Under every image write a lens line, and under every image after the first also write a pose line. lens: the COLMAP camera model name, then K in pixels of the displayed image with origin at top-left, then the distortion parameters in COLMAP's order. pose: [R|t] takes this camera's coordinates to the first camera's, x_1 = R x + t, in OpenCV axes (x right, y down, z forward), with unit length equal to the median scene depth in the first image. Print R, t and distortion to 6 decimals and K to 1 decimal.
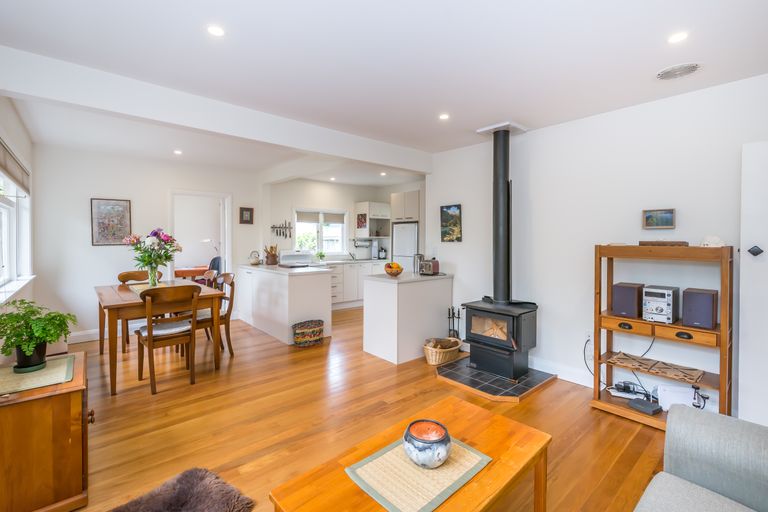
lens RADIAL K [[345.4, 0, 371.2], [0, 345.4, 242.1], [0, 0, 1]] dist [-0.000365, 0.000290]
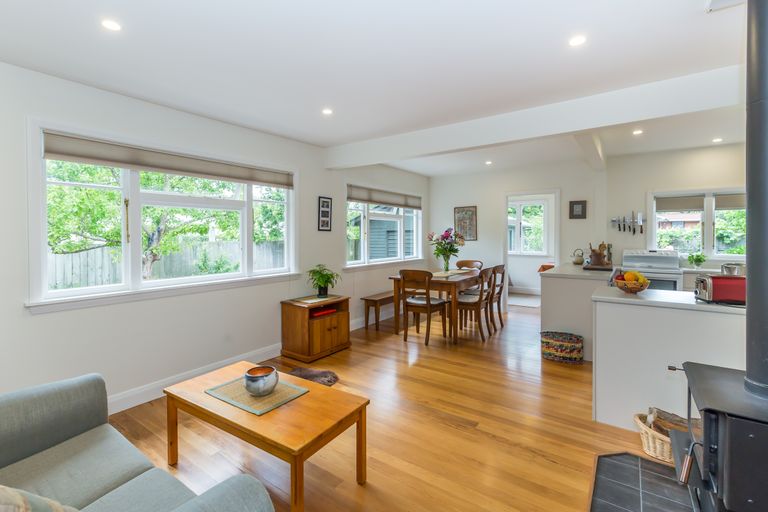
lens RADIAL K [[345.4, 0, 373.7], [0, 345.4, 239.8], [0, 0, 1]] dist [-0.000365, 0.000290]
pose [[0.236614, 0.006876, -0.971579, 0.387898], [-0.003052, 0.999975, 0.006334, -0.001766], [0.971599, 0.001466, 0.236629, 0.259161]]
